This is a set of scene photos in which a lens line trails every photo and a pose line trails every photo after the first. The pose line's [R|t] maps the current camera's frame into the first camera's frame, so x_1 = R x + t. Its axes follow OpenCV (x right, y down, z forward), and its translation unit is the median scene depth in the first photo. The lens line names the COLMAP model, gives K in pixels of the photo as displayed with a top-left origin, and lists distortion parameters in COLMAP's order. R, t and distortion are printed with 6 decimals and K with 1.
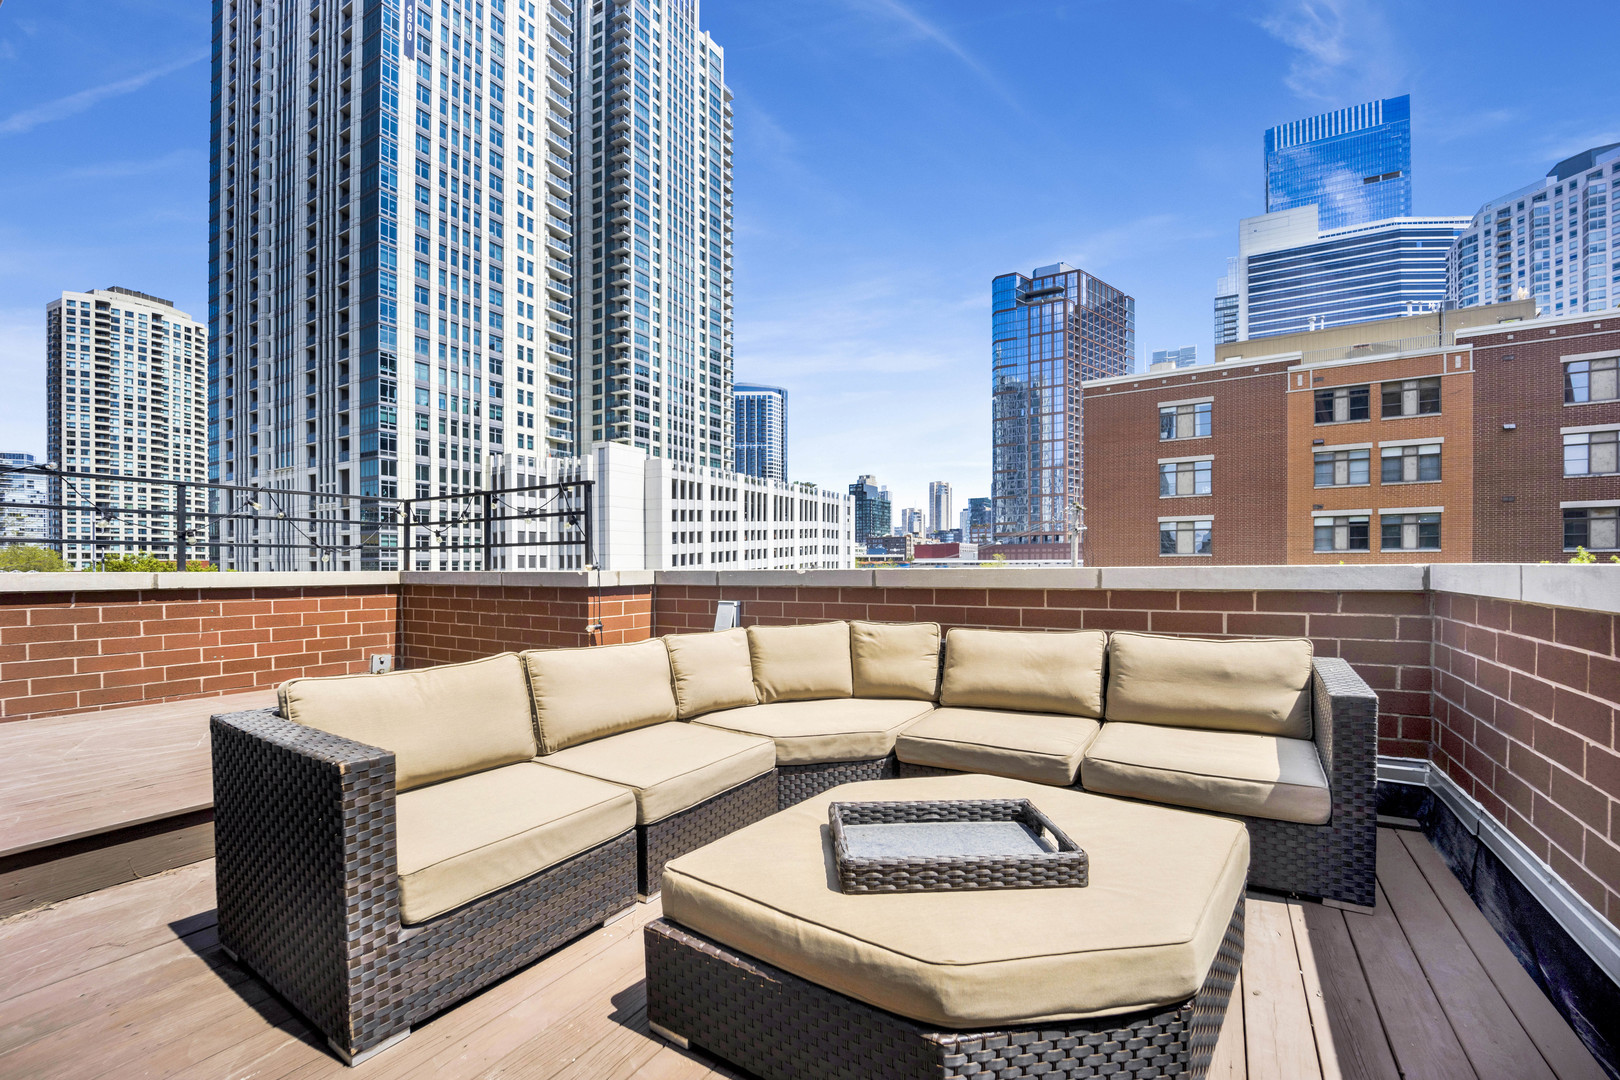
lens RADIAL K [[678.8, 0, 809.8], [0, 678.8, 586.1], [0, 0, 1]] dist [-0.019174, 0.000138]
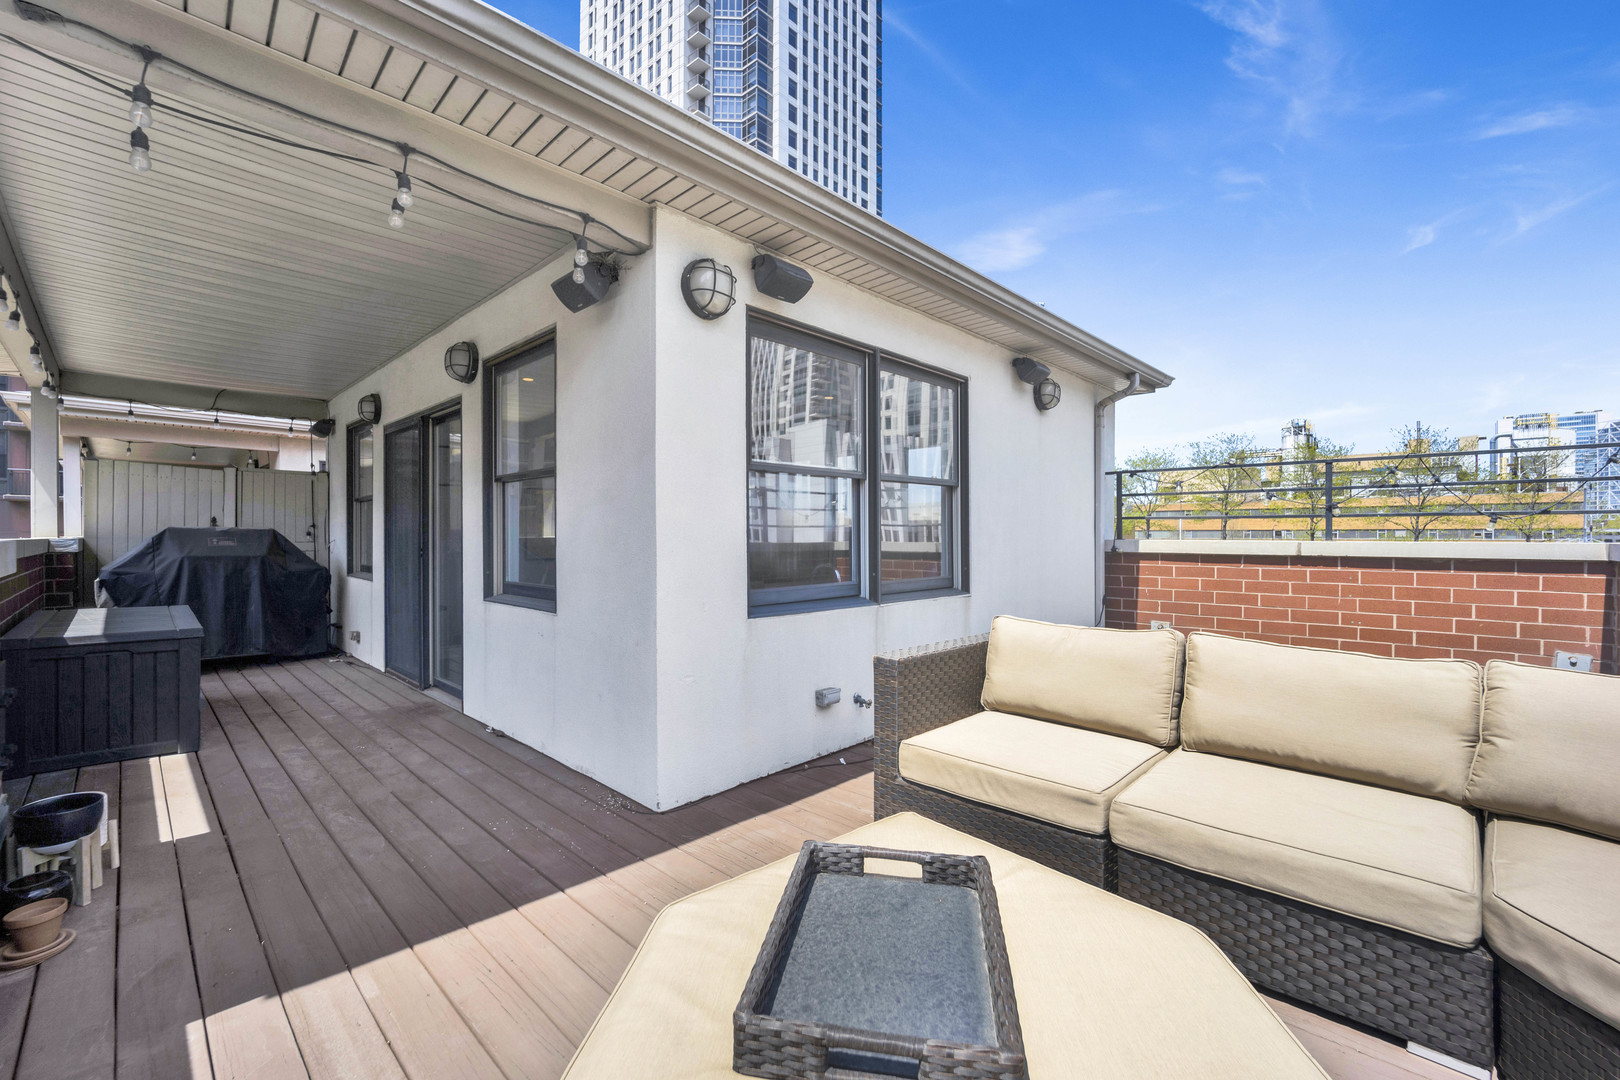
lens RADIAL K [[670.8, 0, 810.0], [0, 670.8, 540.0], [0, 0, 1]] dist [-0.013784, 0.000052]
pose [[-0.203909, 0.007213, -0.978963, 0.322937], [-0.026373, 0.999569, 0.012858, -0.015266], [0.978635, 0.028440, -0.203631, 0.386974]]
